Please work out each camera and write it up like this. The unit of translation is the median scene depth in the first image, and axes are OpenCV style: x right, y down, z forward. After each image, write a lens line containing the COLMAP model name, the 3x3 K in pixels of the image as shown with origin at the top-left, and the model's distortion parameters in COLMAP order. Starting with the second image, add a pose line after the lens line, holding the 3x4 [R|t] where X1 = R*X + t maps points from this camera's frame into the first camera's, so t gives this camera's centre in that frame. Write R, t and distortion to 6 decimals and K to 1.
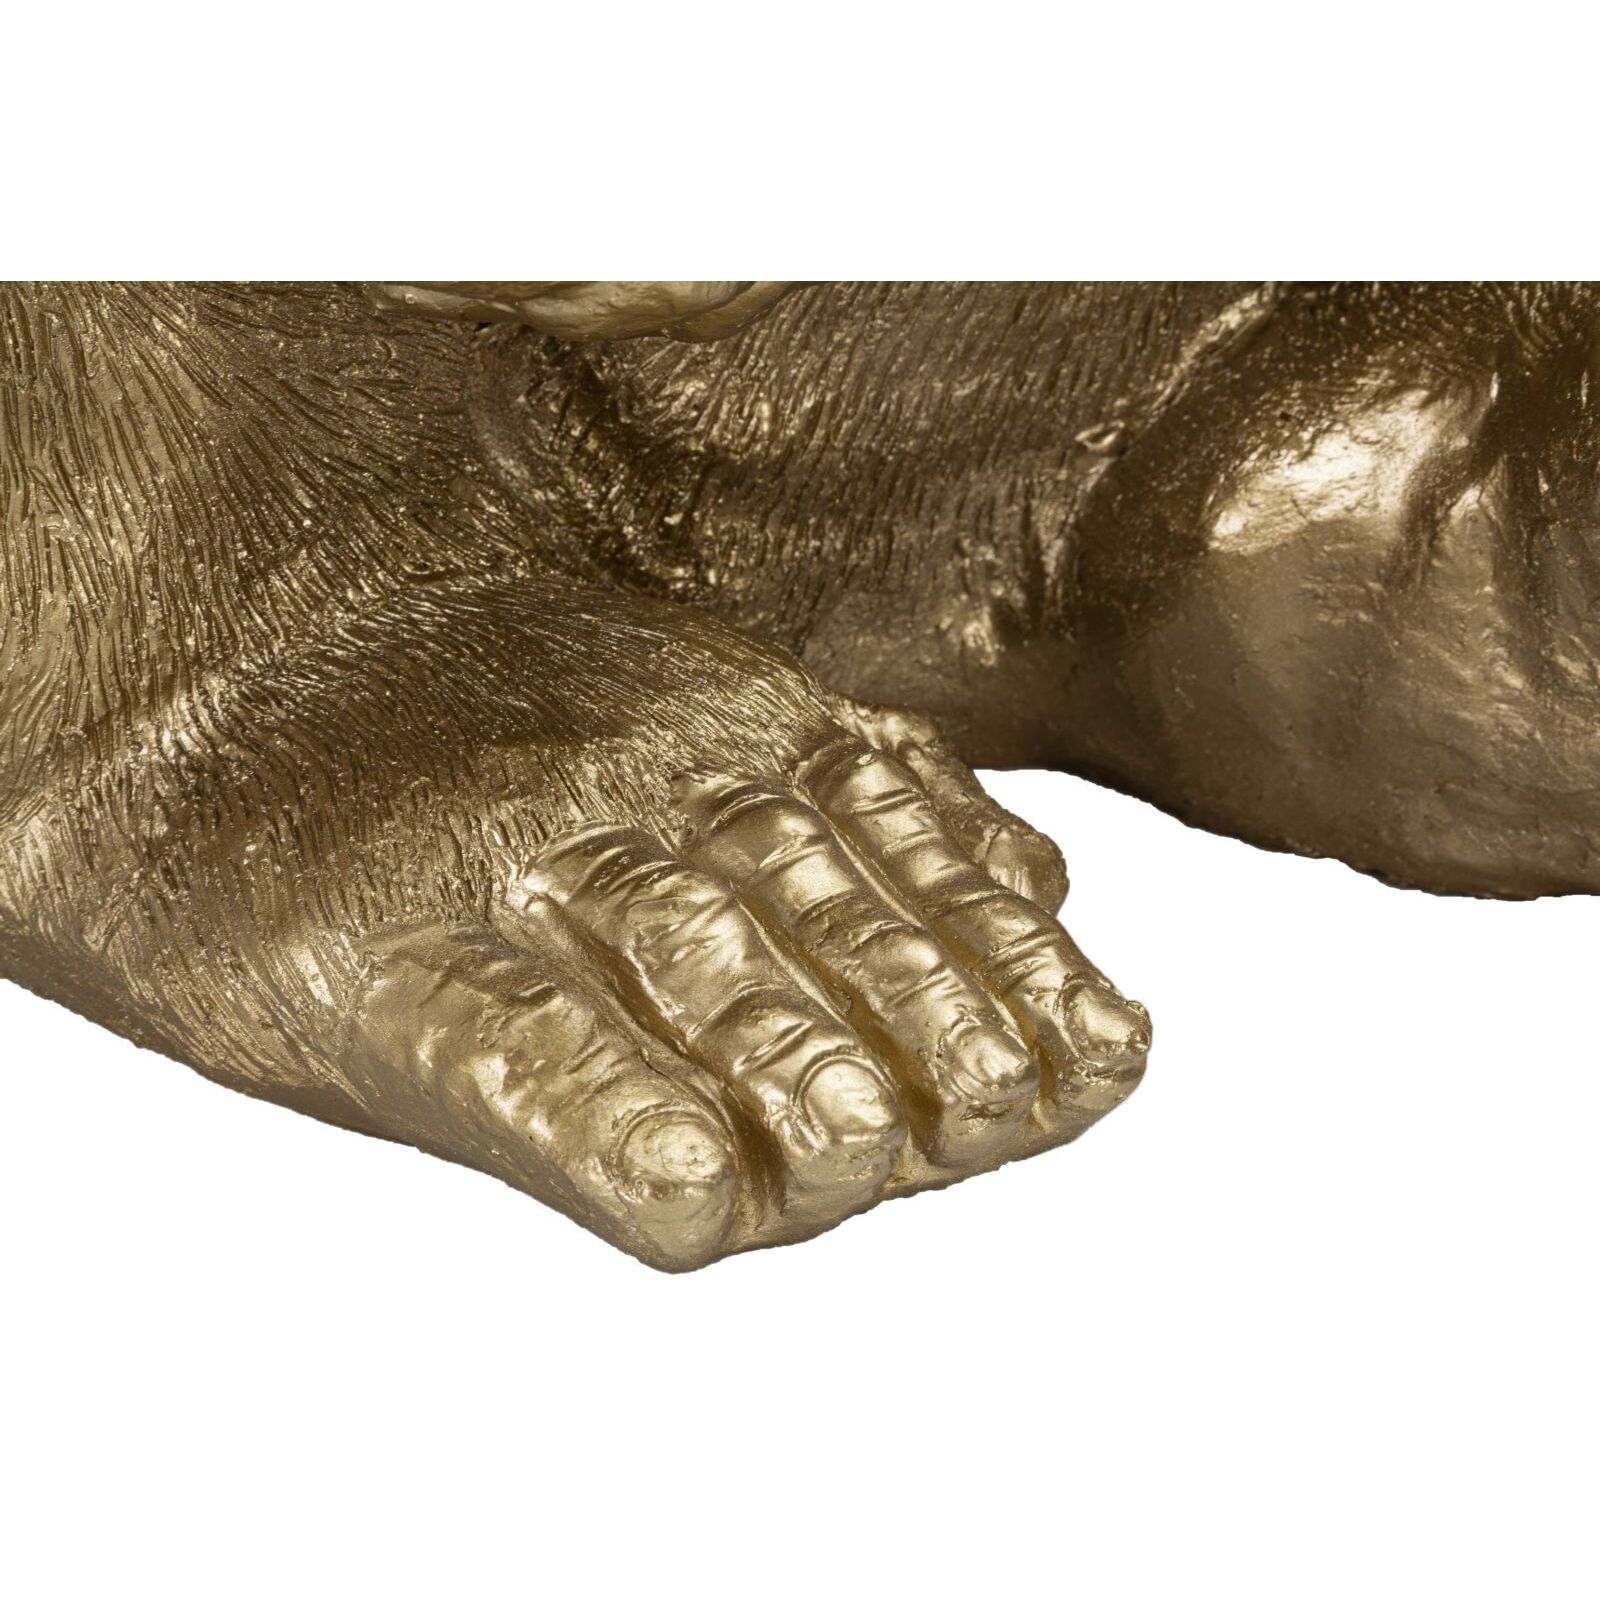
lens RADIAL K [[4248.2, 0, 801.4], [0, 4248.2, 814.6], [0, 0, 1]] dist [0.318891, 0.084956]
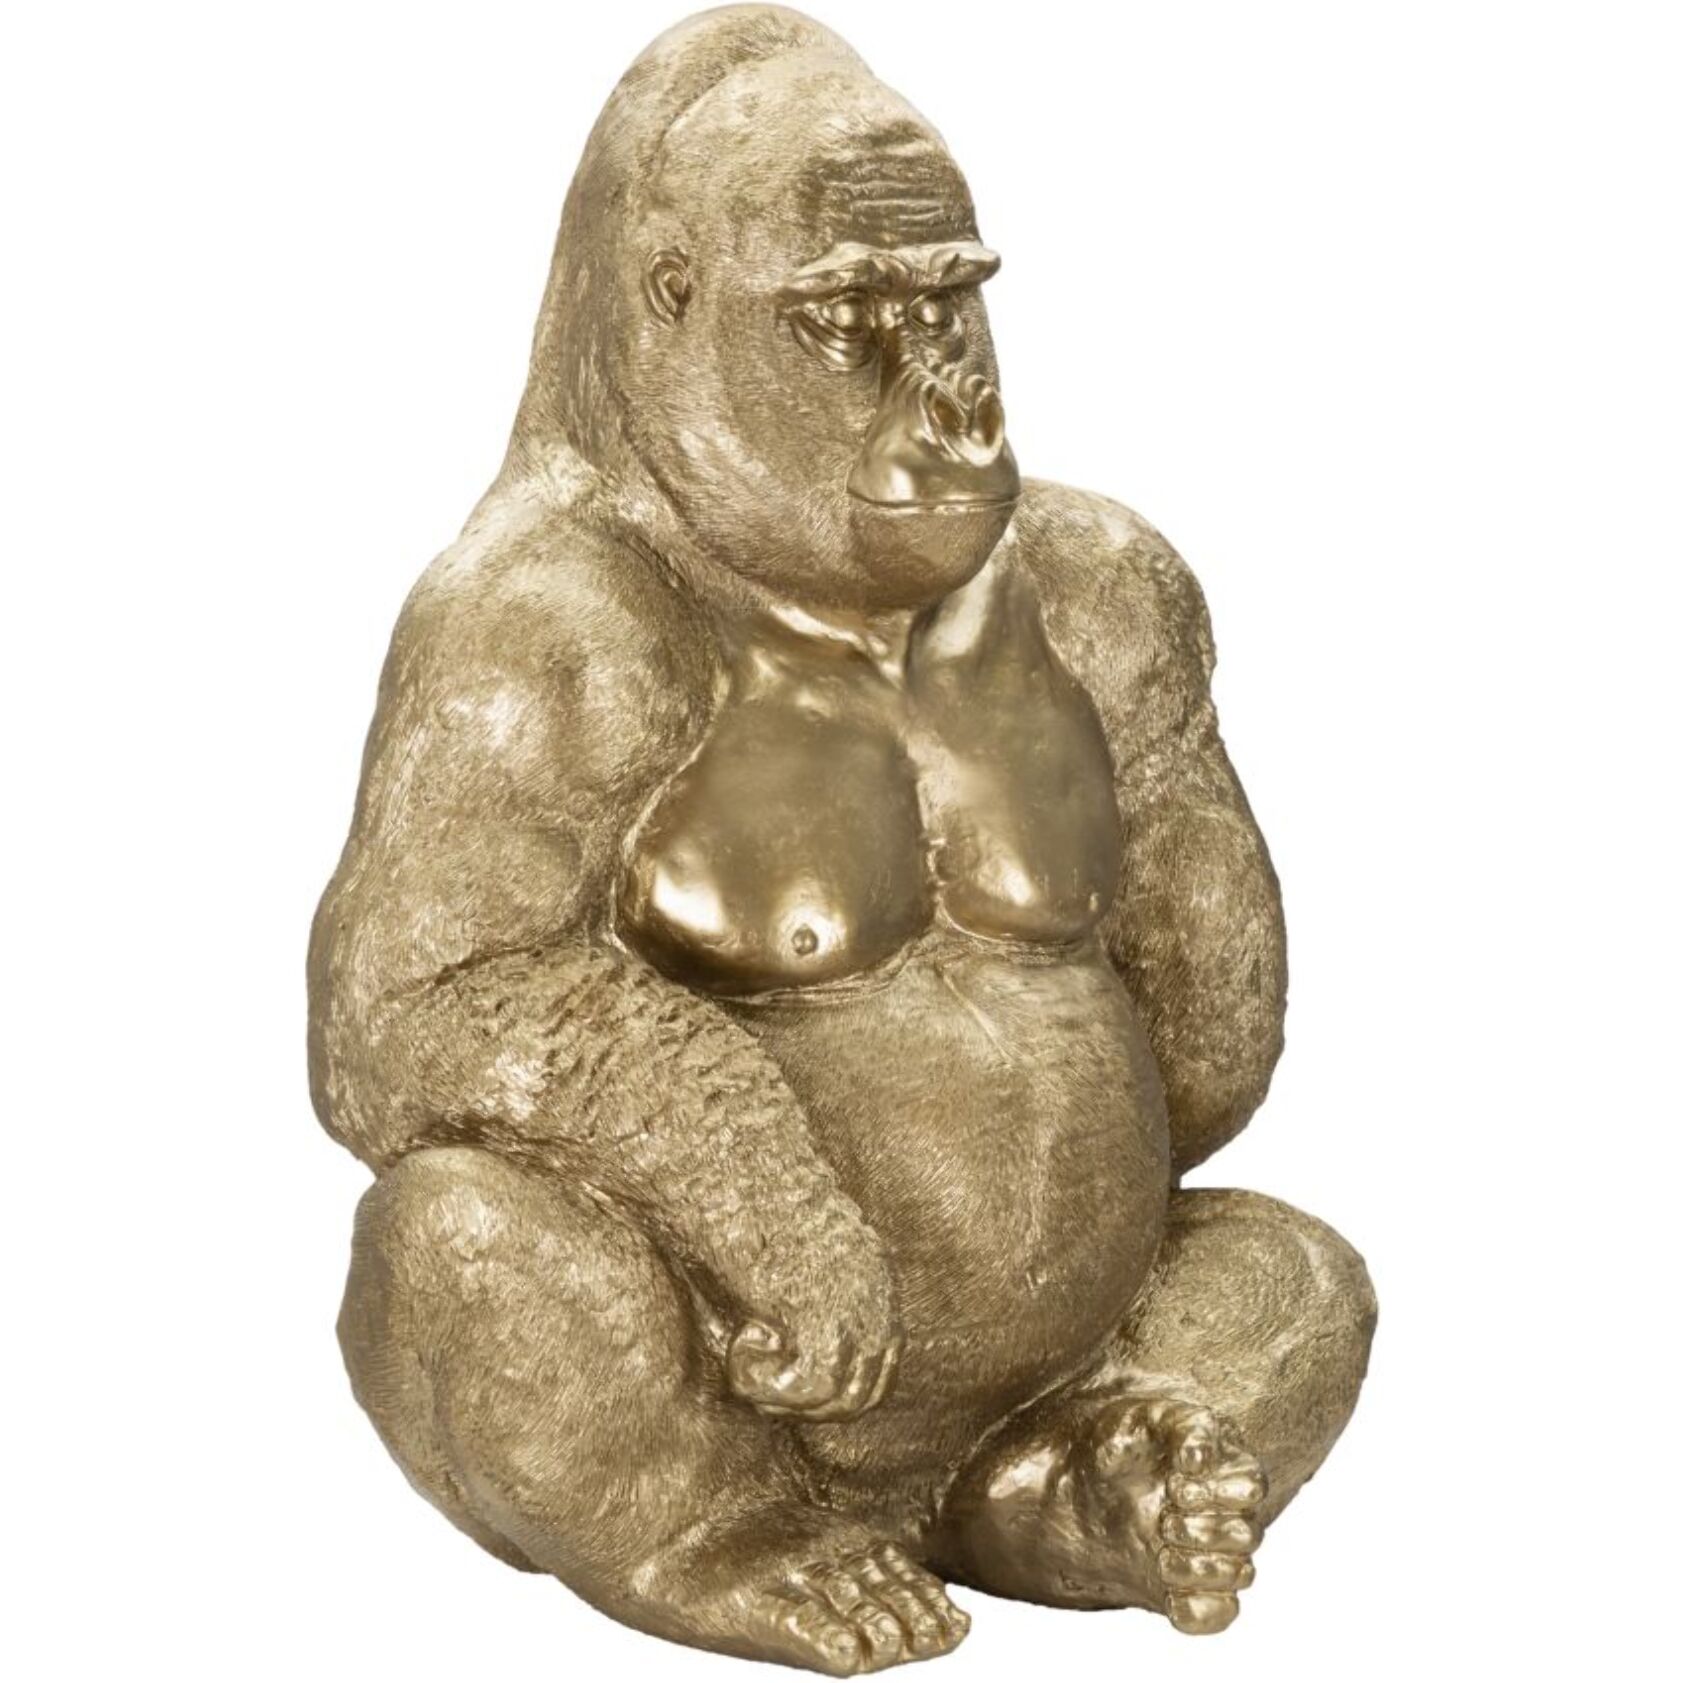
lens RADIAL K [[4468.6, 0, 843.0], [0, 4468.6, 856.8], [0, 0, 1]] dist [0.318891, 0.084956]
pose [[0.998794, 0.007177, 0.048578, -0.206300], [0.006584, 0.960754, -0.277323, 0.468397], [-0.048662, 0.277308, 0.959548, -2.701168]]
